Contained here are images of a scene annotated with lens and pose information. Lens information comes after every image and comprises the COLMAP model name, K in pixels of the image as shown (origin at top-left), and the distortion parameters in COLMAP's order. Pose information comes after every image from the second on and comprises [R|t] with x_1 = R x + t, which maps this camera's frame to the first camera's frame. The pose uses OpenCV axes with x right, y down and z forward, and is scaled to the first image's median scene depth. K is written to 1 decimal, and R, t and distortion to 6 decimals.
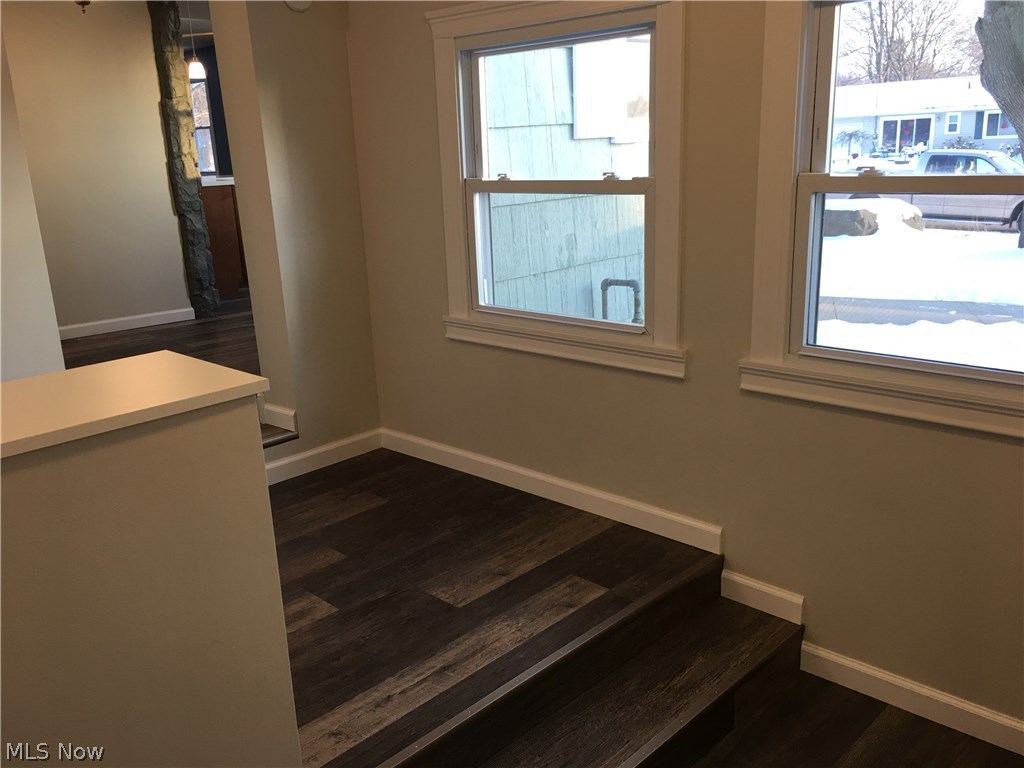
lens RADIAL K [[866.6, 0, 513.2], [0, 866.6, 383.1], [0, 0, 1]] dist [0.054355, -0.073813]
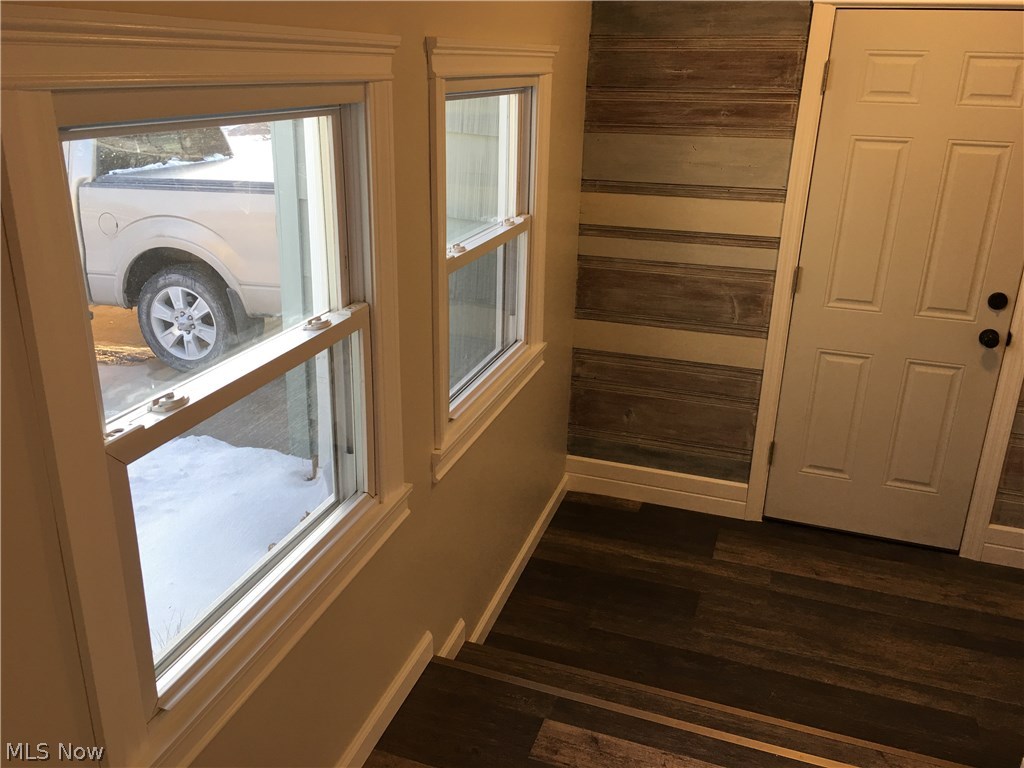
lens RADIAL K [[866.6, 0, 511.6], [0, 866.6, 384.0], [0, 0, 1]] dist [0.054355, -0.073813]
pose [[-0.449832, -0.282687, 0.847195, -0.549547], [0.240397, 0.875253, 0.419692, -0.457498], [-0.860152, 0.392454, -0.325759, 1.221813]]
